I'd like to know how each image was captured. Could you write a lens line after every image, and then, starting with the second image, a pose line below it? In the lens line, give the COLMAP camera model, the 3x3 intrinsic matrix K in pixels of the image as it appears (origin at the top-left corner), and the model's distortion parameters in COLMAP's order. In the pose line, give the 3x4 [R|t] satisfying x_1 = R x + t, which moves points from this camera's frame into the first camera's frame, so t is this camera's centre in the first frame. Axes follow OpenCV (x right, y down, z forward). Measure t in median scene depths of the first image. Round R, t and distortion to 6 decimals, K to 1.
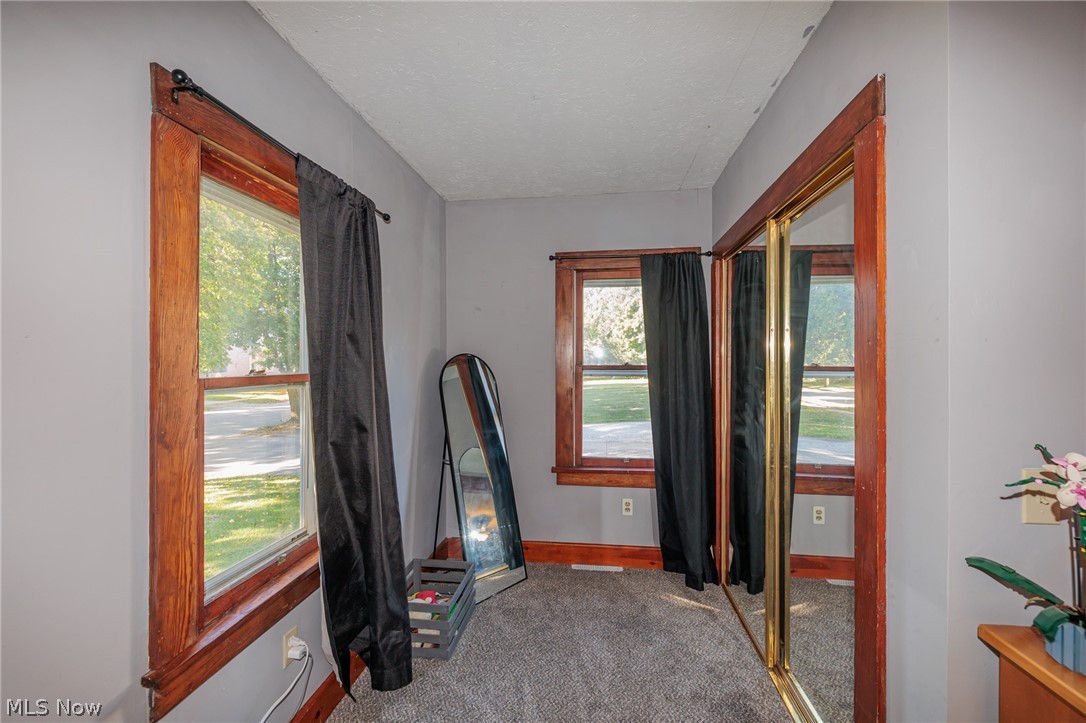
lens RADIAL K [[454.6, 0, 541.9], [0, 454.6, 363.2], [0, 0, 1]] dist [0.002871, 0.000180]
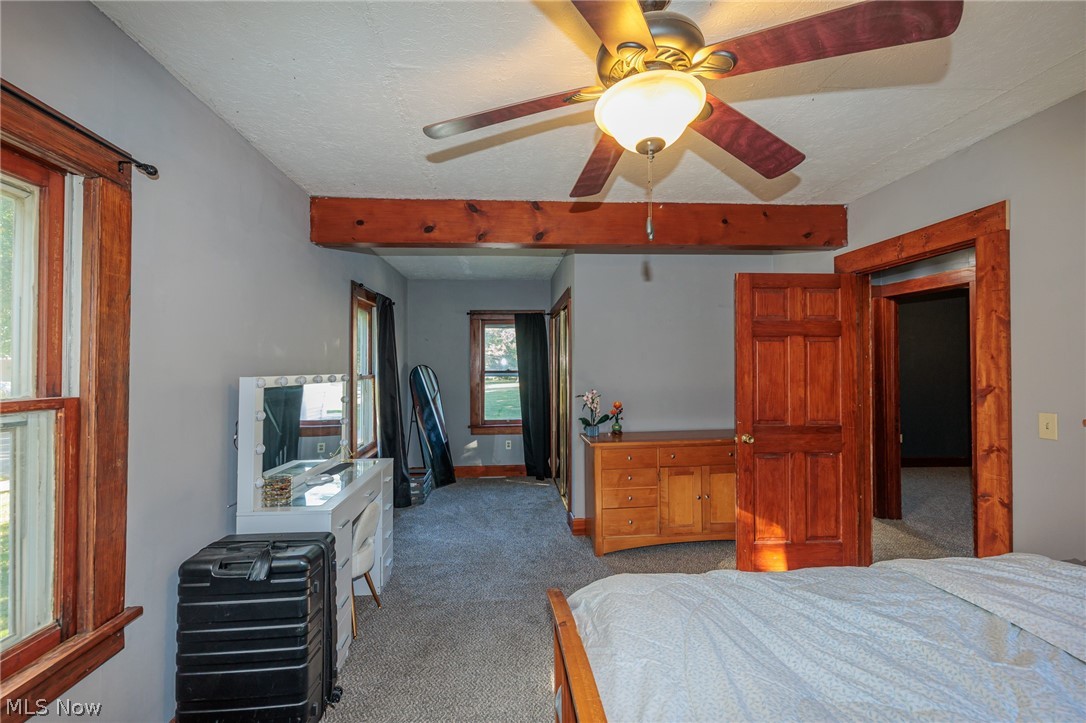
lens RADIAL K [[454.6, 0, 539.8], [0, 454.6, 364.5], [0, 0, 1]] dist [0.002871, 0.000180]
pose [[0.979040, -0.001651, 0.203661, -0.070136], [0.003523, 0.999955, -0.008830, -0.003743], [-0.203637, 0.009362, 0.979002, -0.893656]]
